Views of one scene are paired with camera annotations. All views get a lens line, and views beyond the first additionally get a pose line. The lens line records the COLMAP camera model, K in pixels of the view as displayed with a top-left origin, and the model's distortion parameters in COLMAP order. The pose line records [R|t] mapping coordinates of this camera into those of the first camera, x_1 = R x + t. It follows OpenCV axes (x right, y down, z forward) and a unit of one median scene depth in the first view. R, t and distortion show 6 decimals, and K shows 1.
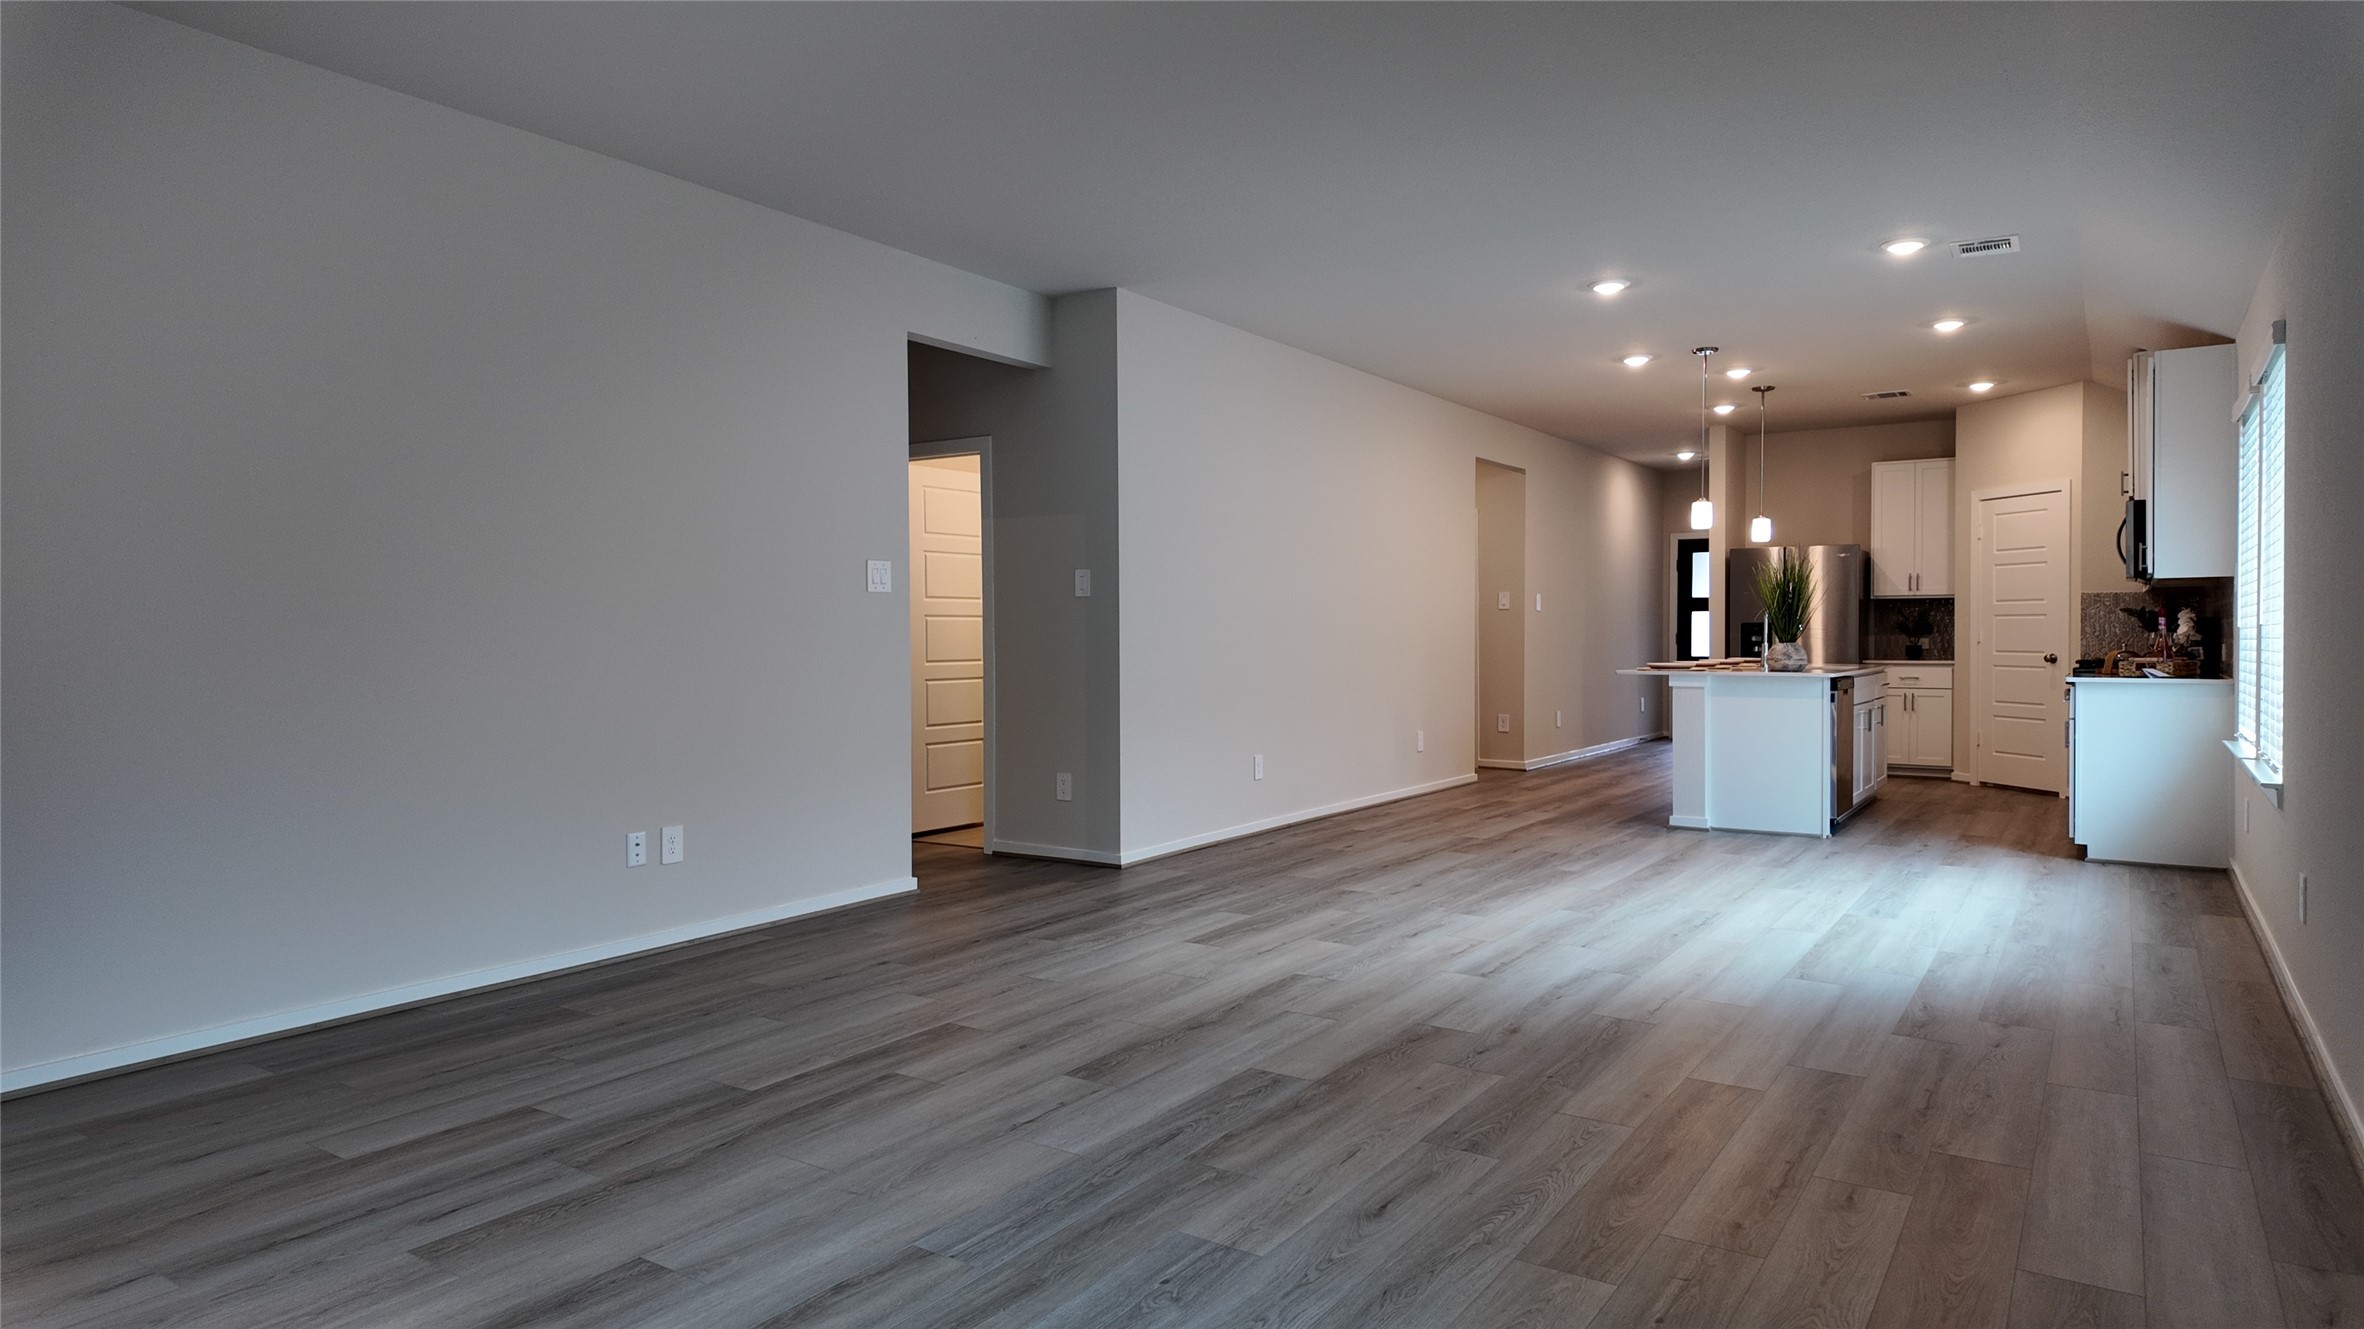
lens RADIAL K [[1381.7, 0, 1182.0], [0, 1381.7, 664.5], [0, 0, 1]] dist [0.040405, -0.020787]
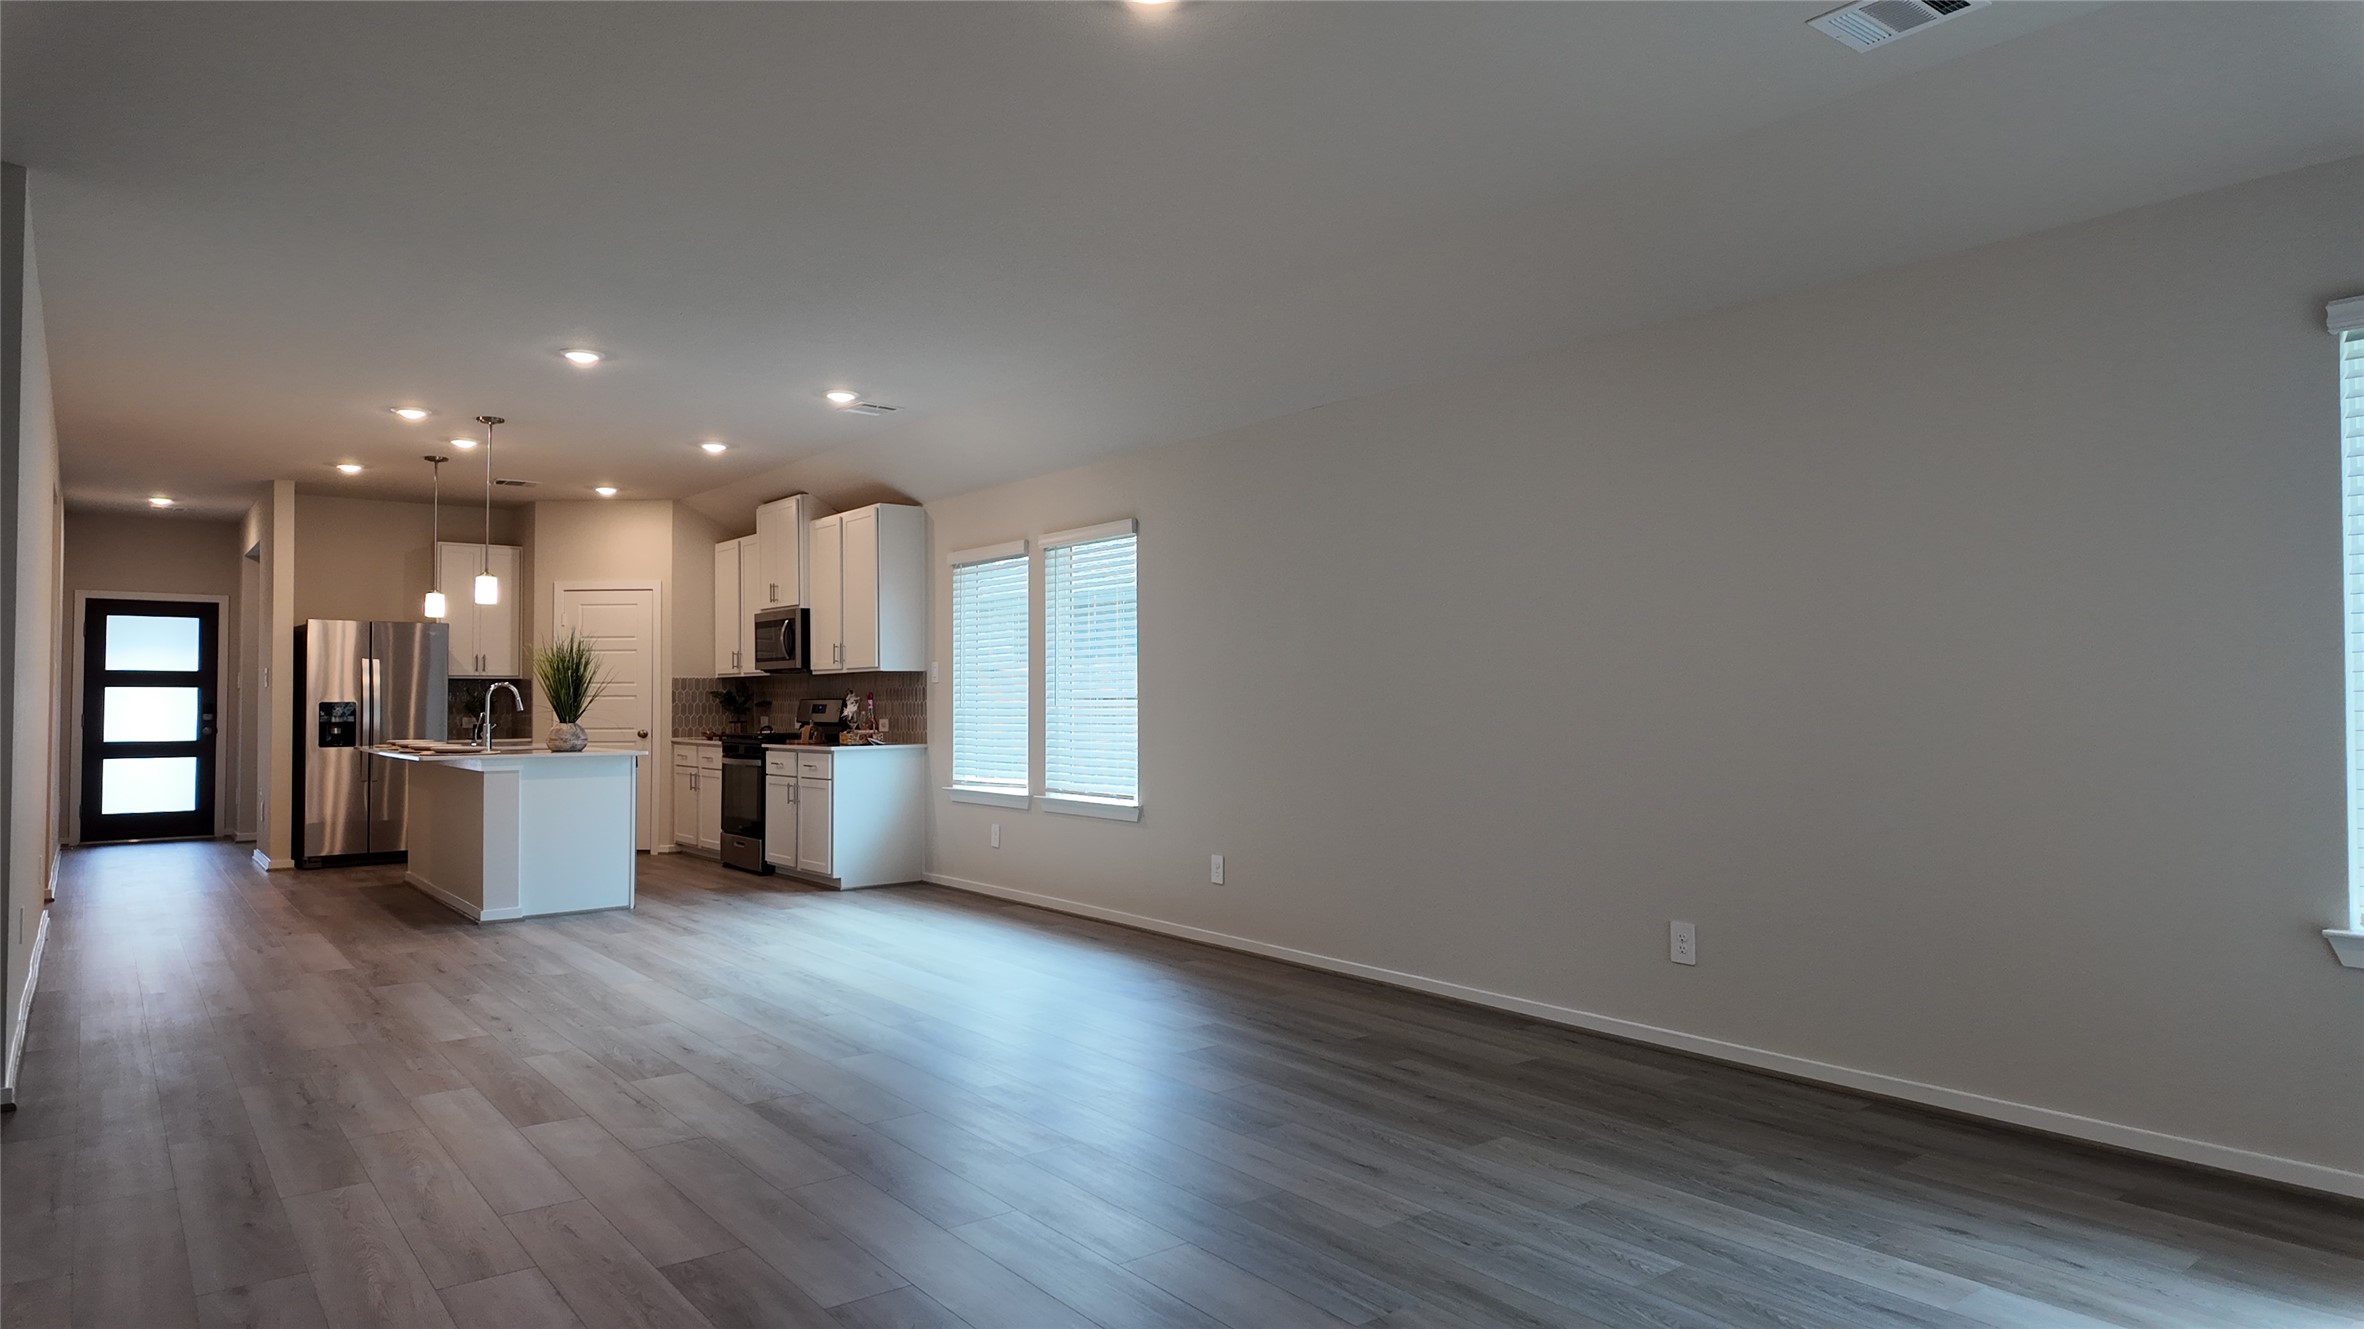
lens RADIAL K [[1381.7, 0, 1182.0], [0, 1381.7, 664.5], [0, 0, 1]] dist [0.040405, -0.020787]
pose [[0.315475, 0.025823, 0.948583, -0.474188], [0.025573, 0.999035, -0.035701, -0.013011], [-0.948589, 0.035521, 0.314510, 0.306747]]
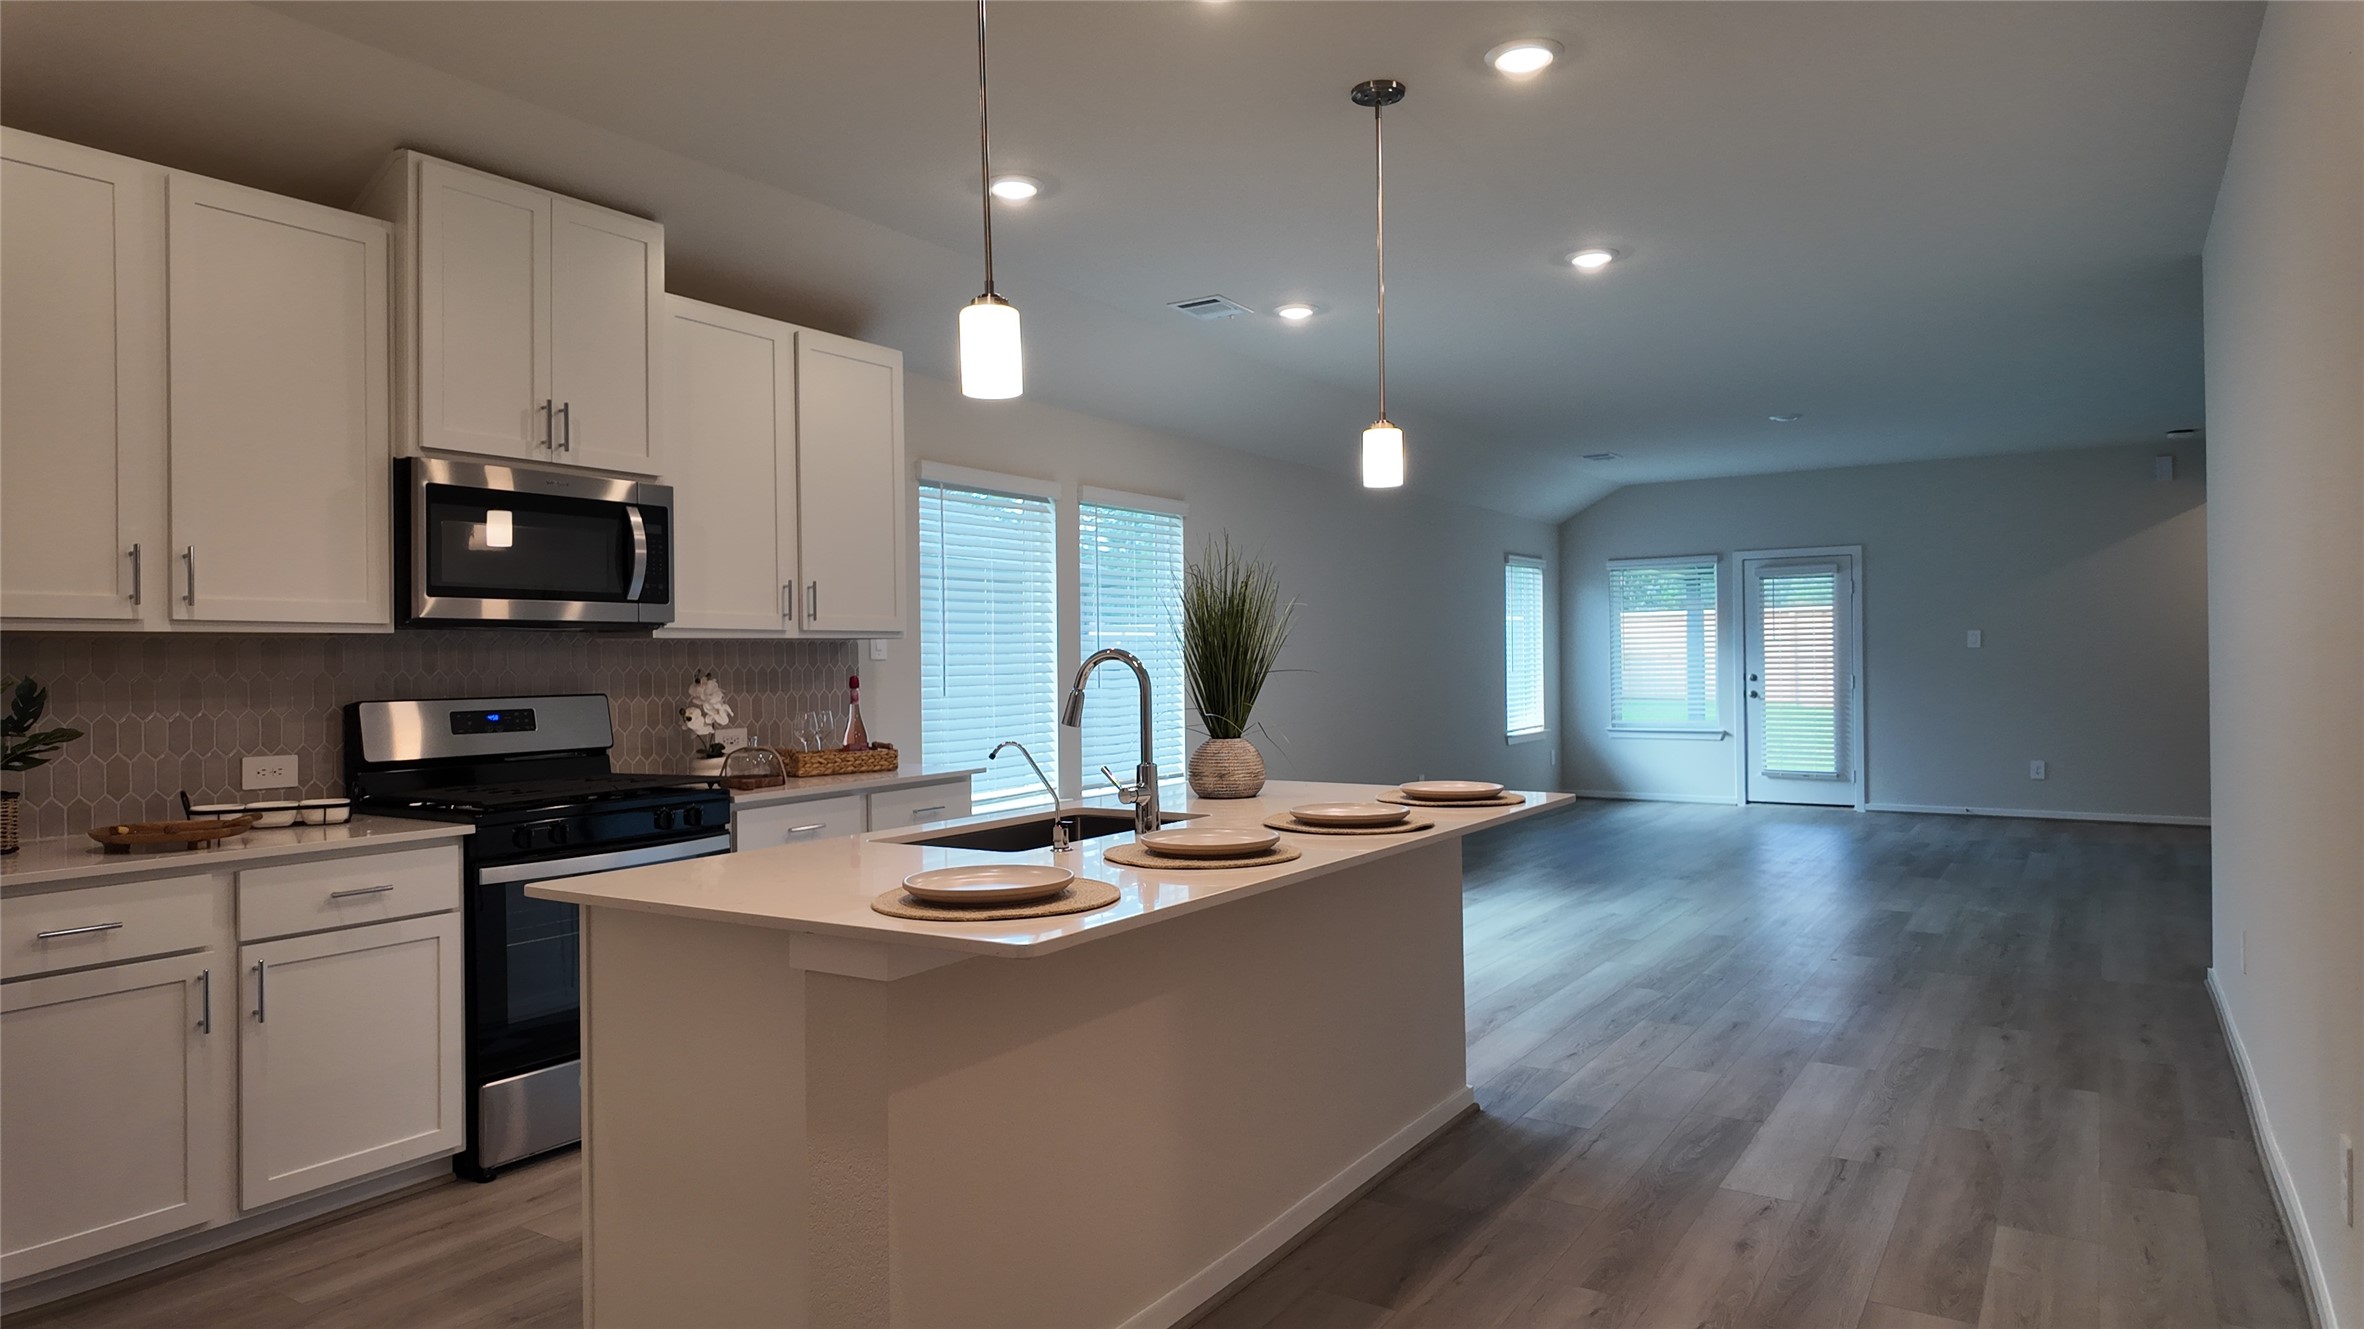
lens RADIAL K [[1381.7, 0, 1182.0], [0, 1381.7, 664.5], [0, 0, 1]] dist [0.040405, -0.020787]
pose [[-0.999890, 0.014004, -0.004913, 0.544181], [0.013865, 0.999530, 0.027327, -0.066592], [0.005293, 0.027255, -0.999614, 1.787069]]
